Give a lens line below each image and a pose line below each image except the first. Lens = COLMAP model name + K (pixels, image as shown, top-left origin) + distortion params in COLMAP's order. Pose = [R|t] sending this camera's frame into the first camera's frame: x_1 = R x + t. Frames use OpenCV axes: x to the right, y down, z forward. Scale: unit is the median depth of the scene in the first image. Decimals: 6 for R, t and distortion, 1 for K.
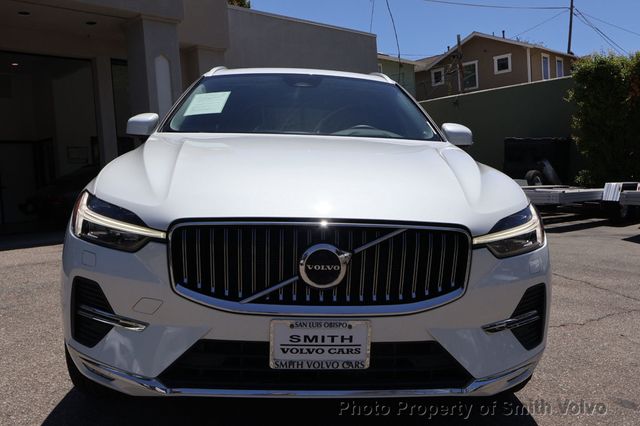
lens RADIAL K [[610.3, 0, 320.0], [0, 610.3, 213.0], [0, 0, 1]] dist [0.019106, 0.013340]
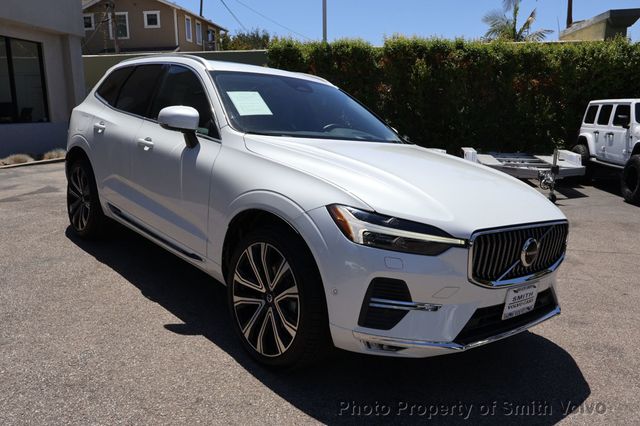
lens RADIAL K [[544.4, 0, 320.0], [0, 544.4, 213.0], [0, 0, 1]] dist [-0.004622, -0.004848]
pose [[0.794134, -0.061937, 0.604578, -1.186058], [-0.008208, 0.993609, 0.112574, -0.157694], [-0.607687, -0.094361, 0.788551, 0.201047]]
